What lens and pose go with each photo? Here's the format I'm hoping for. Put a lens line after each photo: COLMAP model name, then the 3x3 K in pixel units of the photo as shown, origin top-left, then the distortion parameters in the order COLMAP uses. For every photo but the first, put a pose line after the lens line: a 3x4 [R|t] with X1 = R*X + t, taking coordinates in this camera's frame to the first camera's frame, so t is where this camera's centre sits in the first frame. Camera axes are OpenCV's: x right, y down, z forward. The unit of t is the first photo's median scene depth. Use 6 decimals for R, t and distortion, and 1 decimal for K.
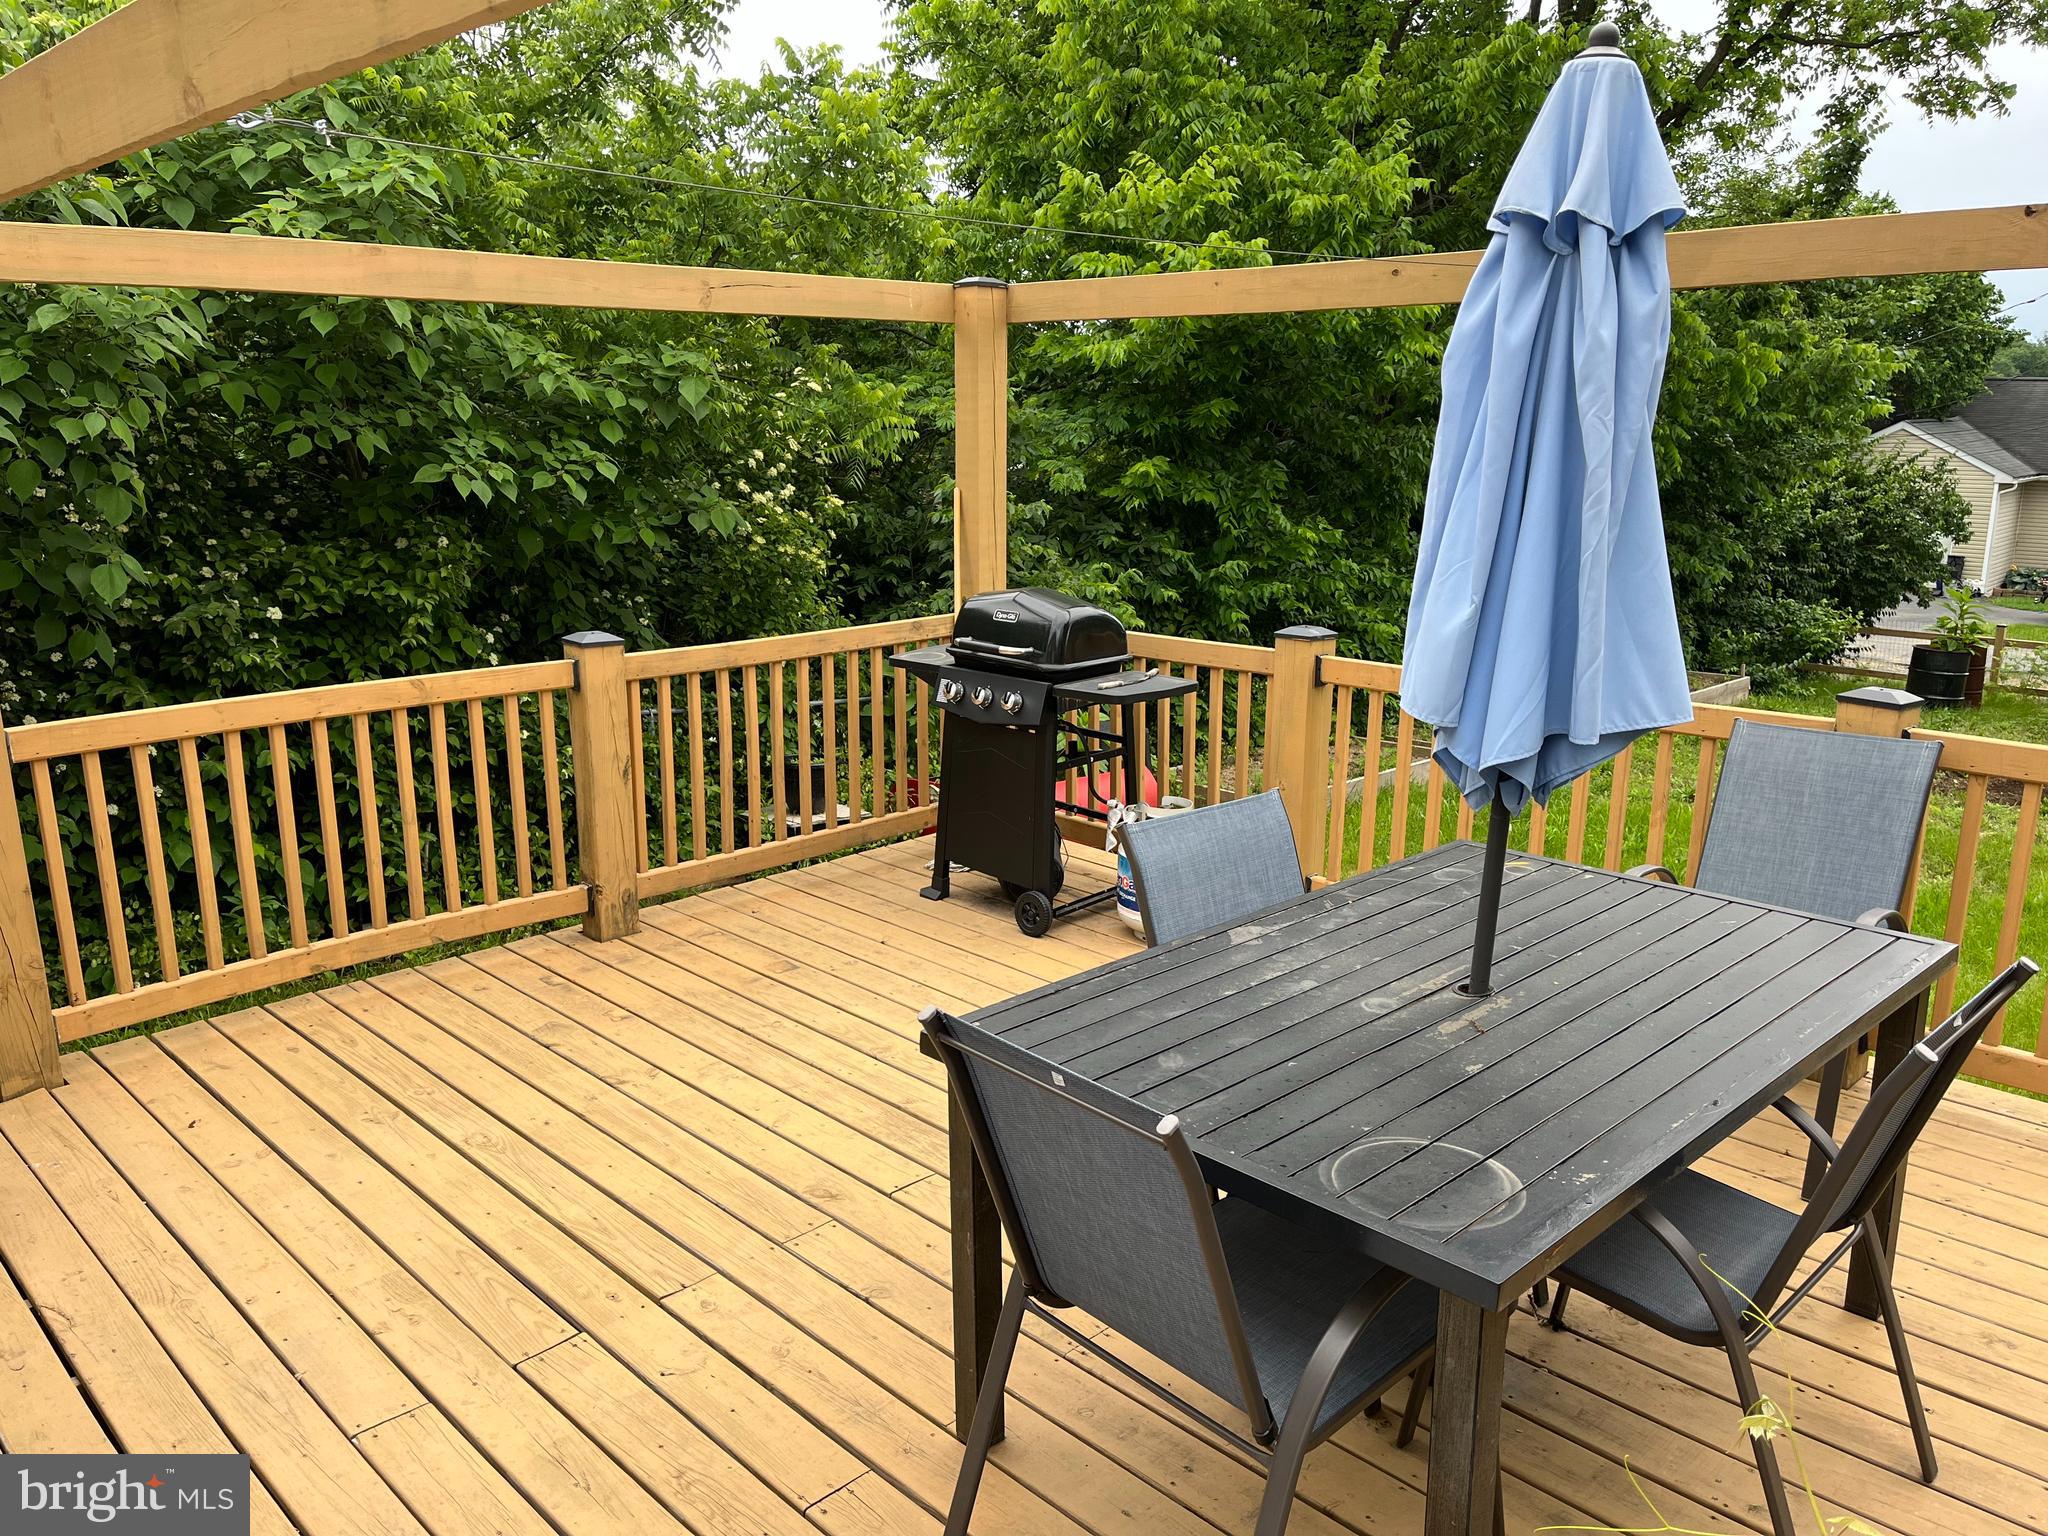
lens RADIAL K [[1553.2, 0, 1022.3], [0, 1553.2, 777.6], [0, 0, 1]] dist [0.080718, -0.103885]
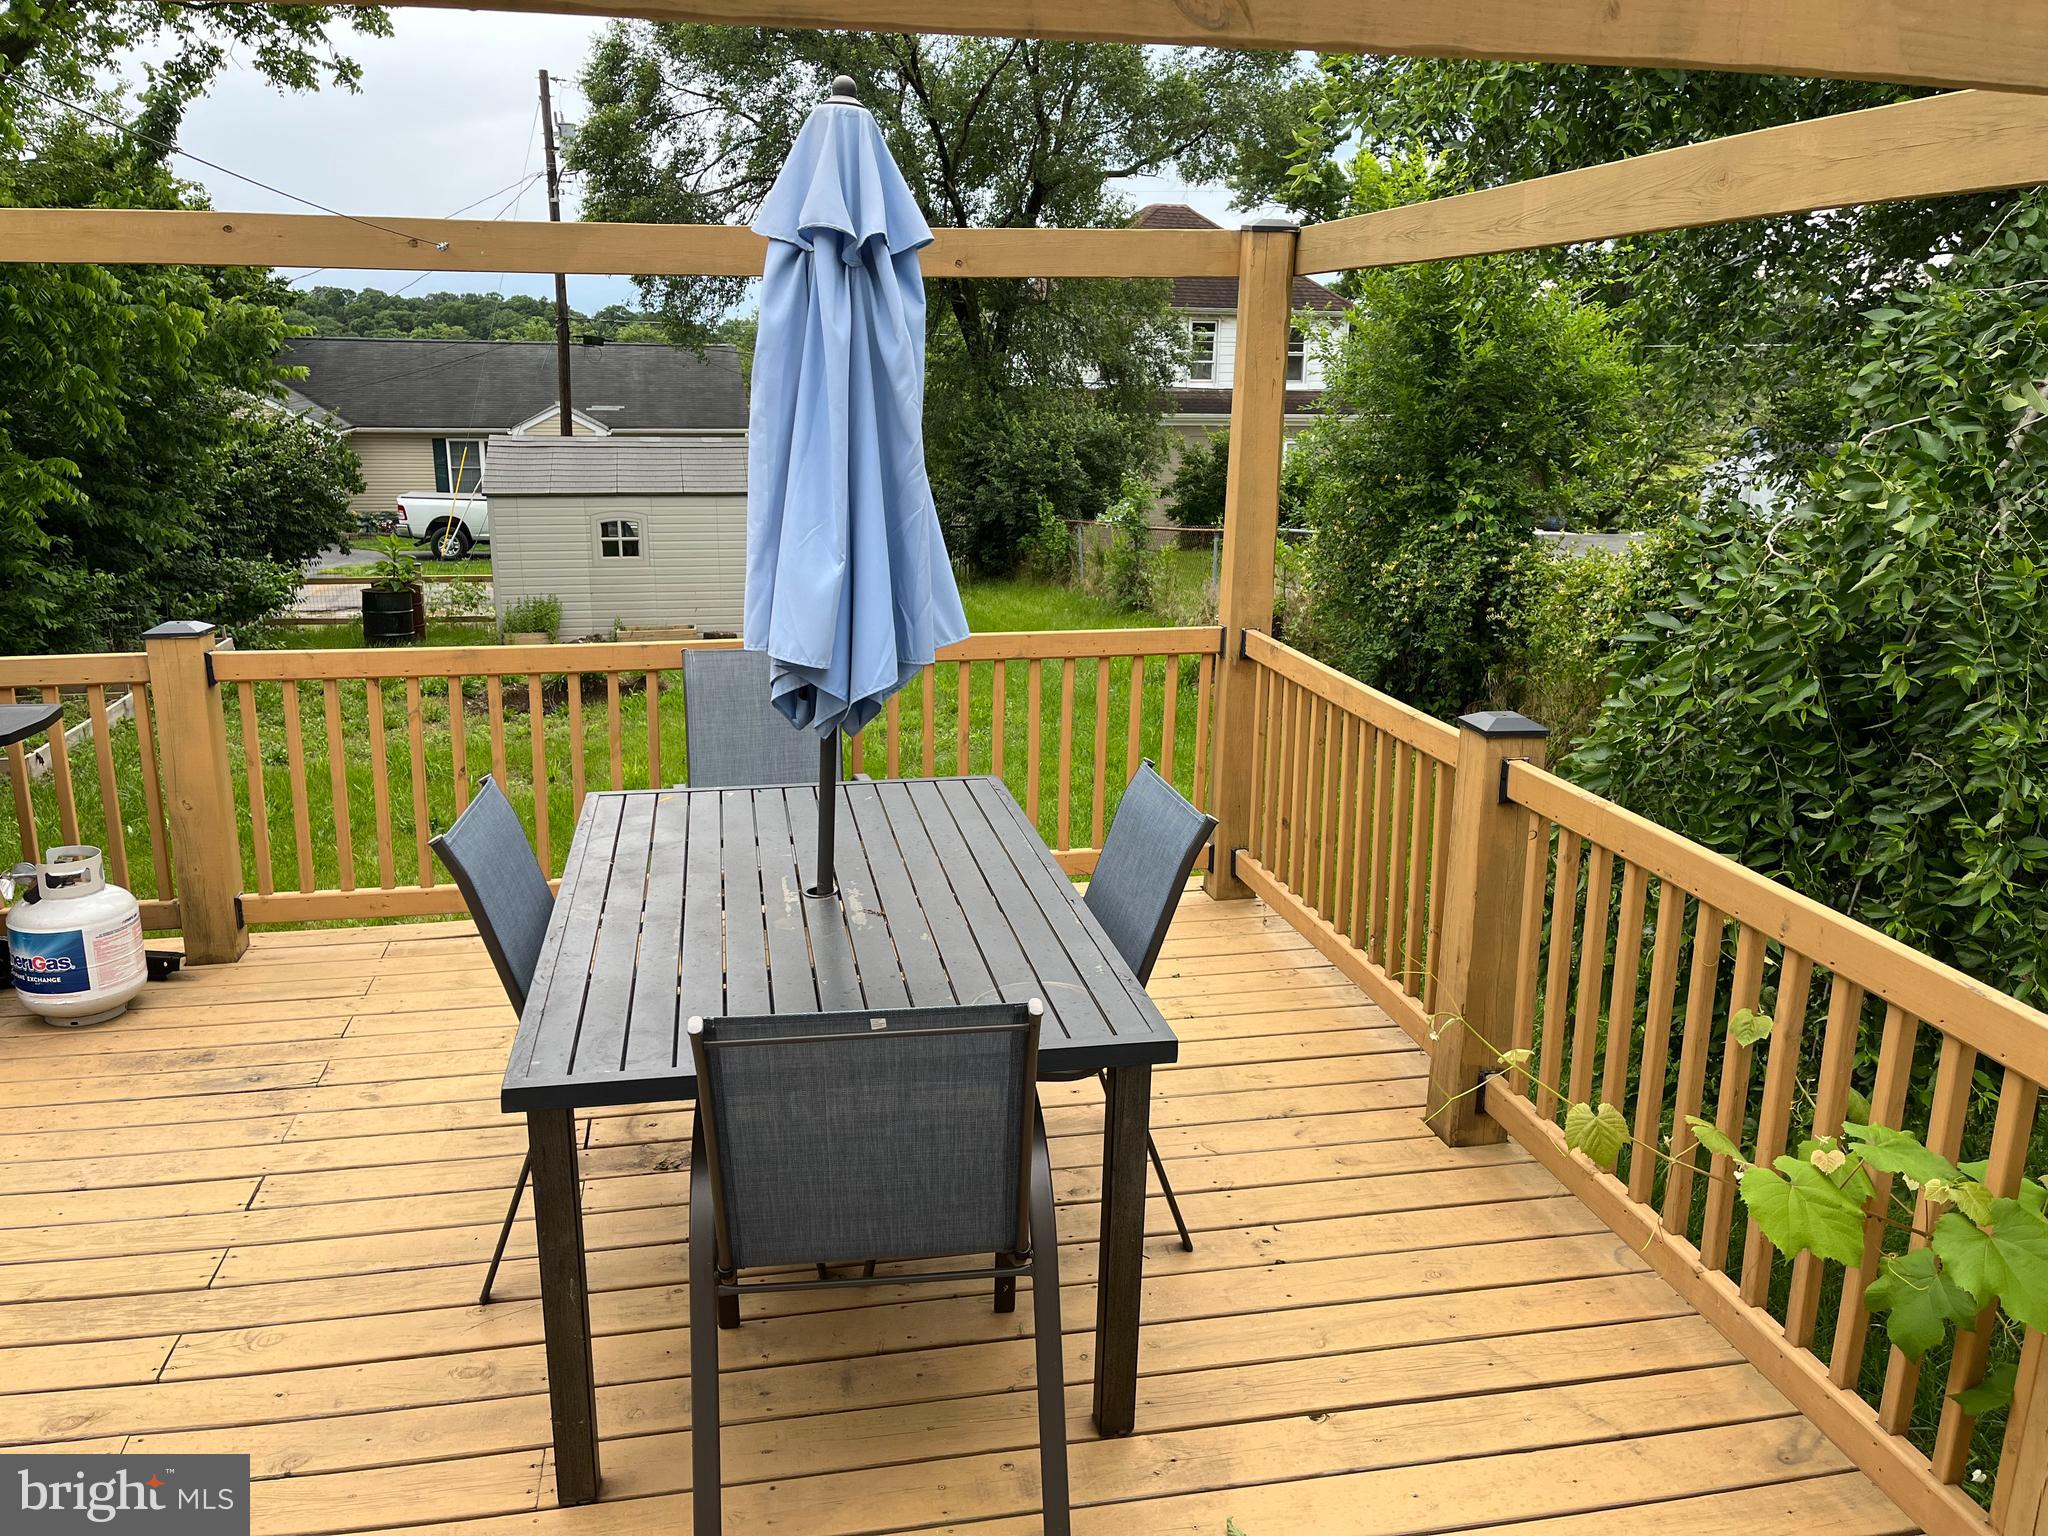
lens RADIAL K [[1553.2, 0, 1004.2], [0, 1553.2, 778.6], [0, 0, 1]] dist [0.080718, -0.103885]
pose [[0.551706, -0.207552, 0.807801, -0.199430], [0.184720, 0.974896, 0.124326, -0.023699], [-0.813326, 0.080626, 0.576195, 0.075259]]
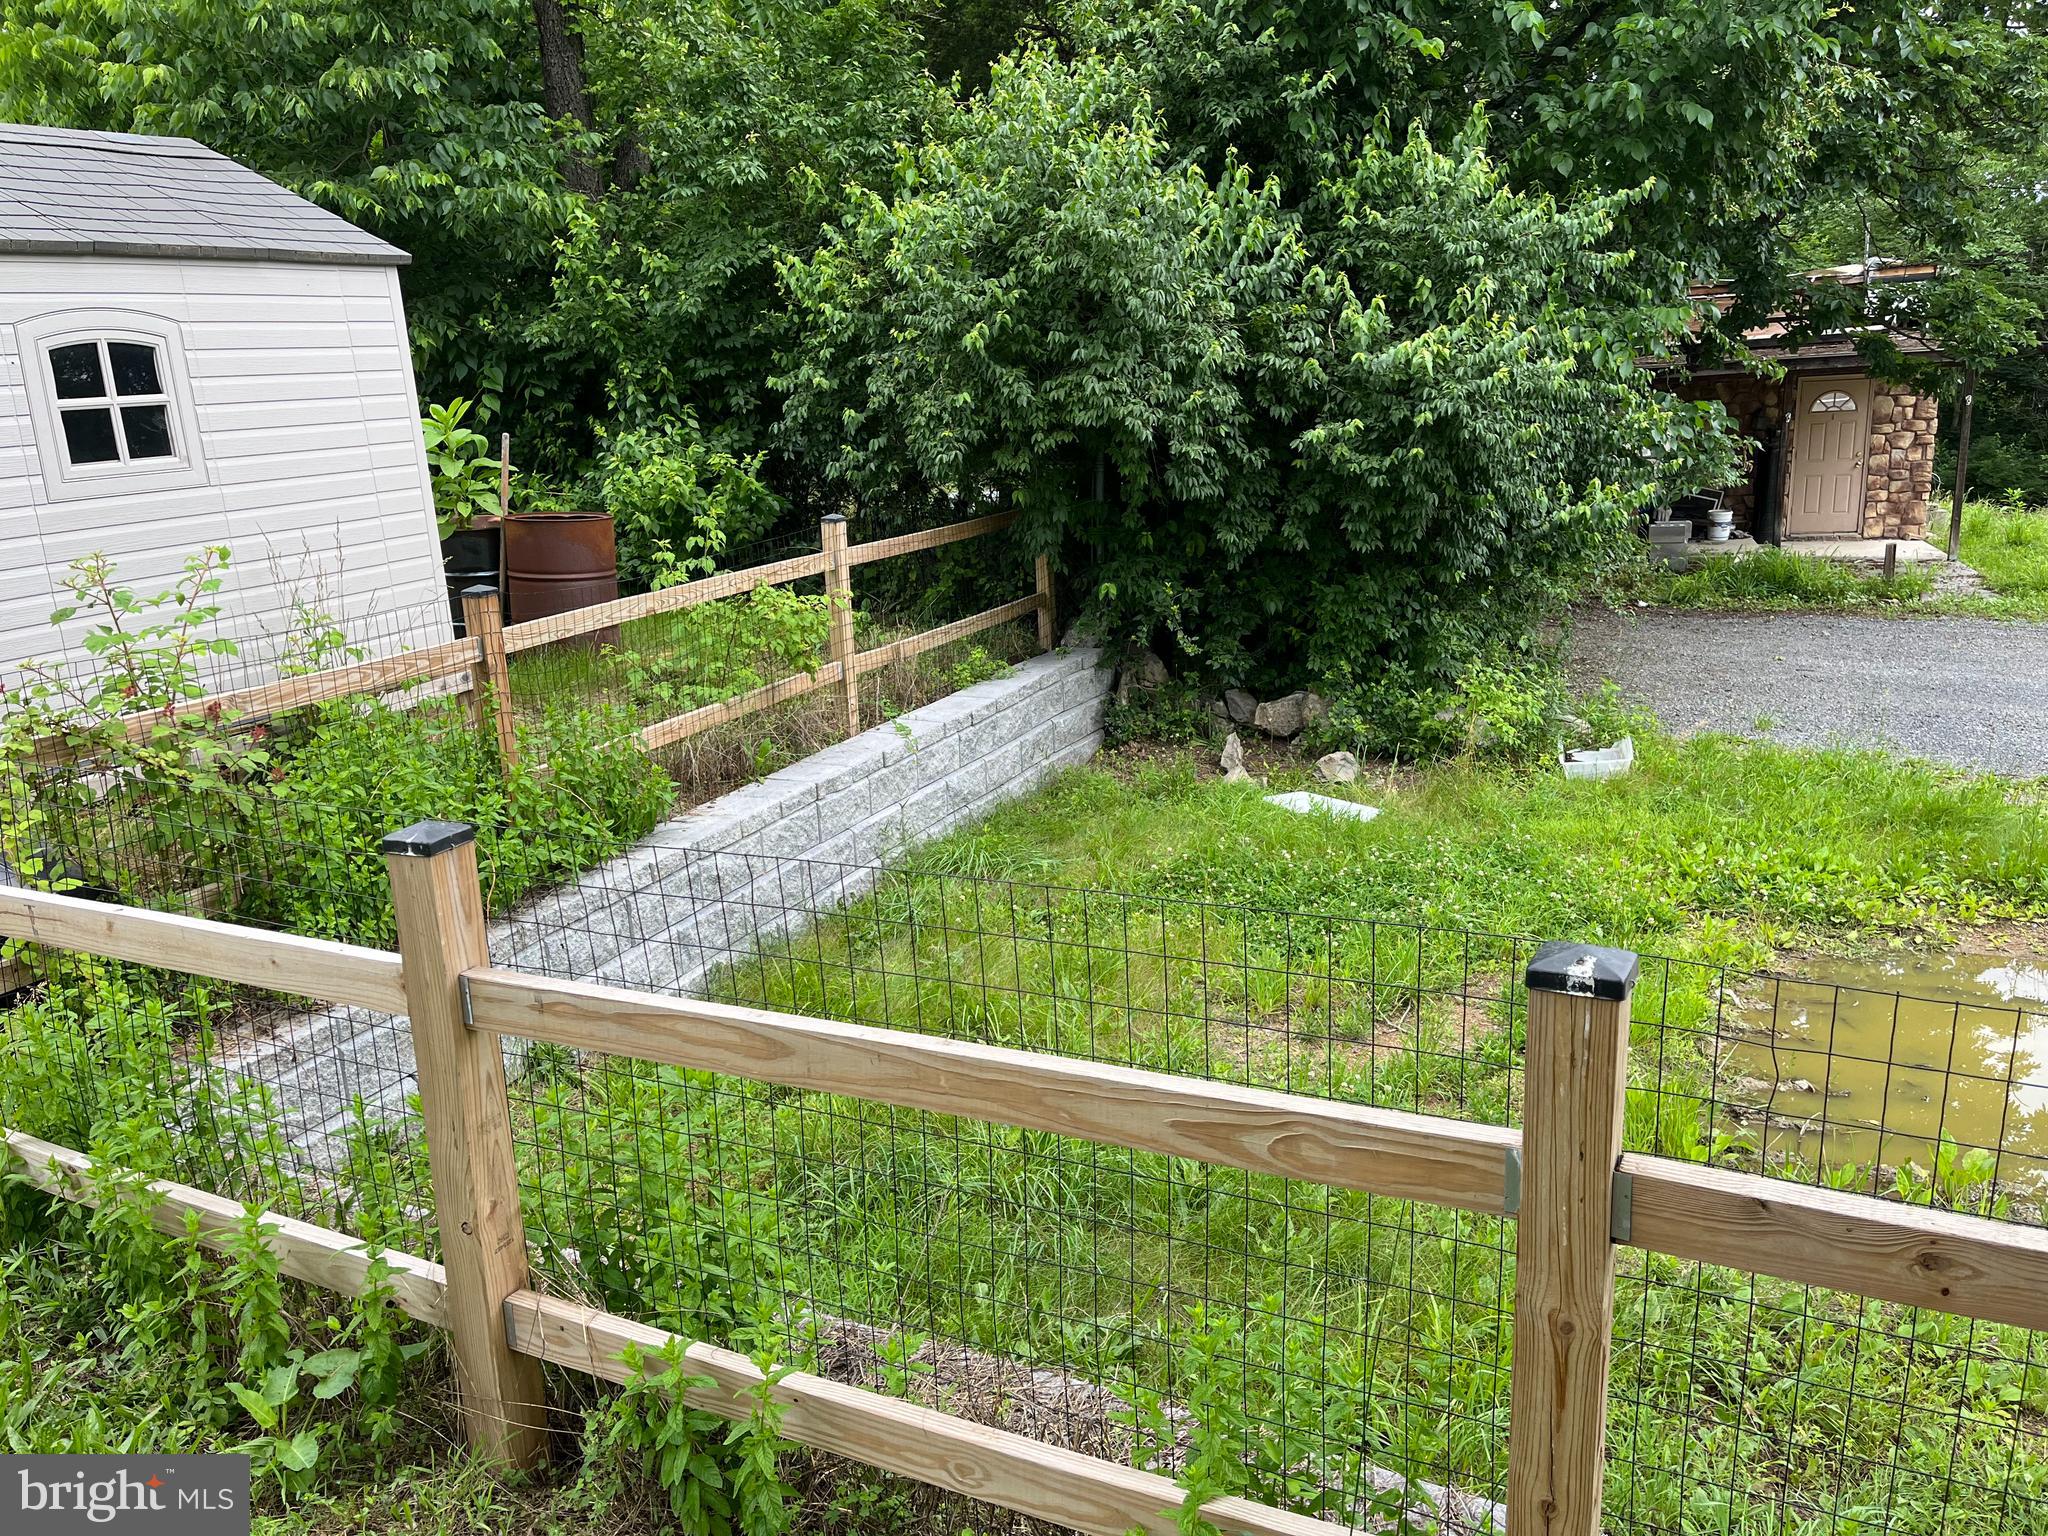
lens RADIAL K [[1553.2, 0, 1022.9], [0, 1553.2, 766.9], [0, 0, 1]] dist [0.080718, -0.103885]
pose [[-0.327261, -0.233375, 0.915662, 0.634474], [0.268903, 0.905957, 0.327008, -0.163678], [-0.905865, 0.353241, -0.233729, 1.734399]]
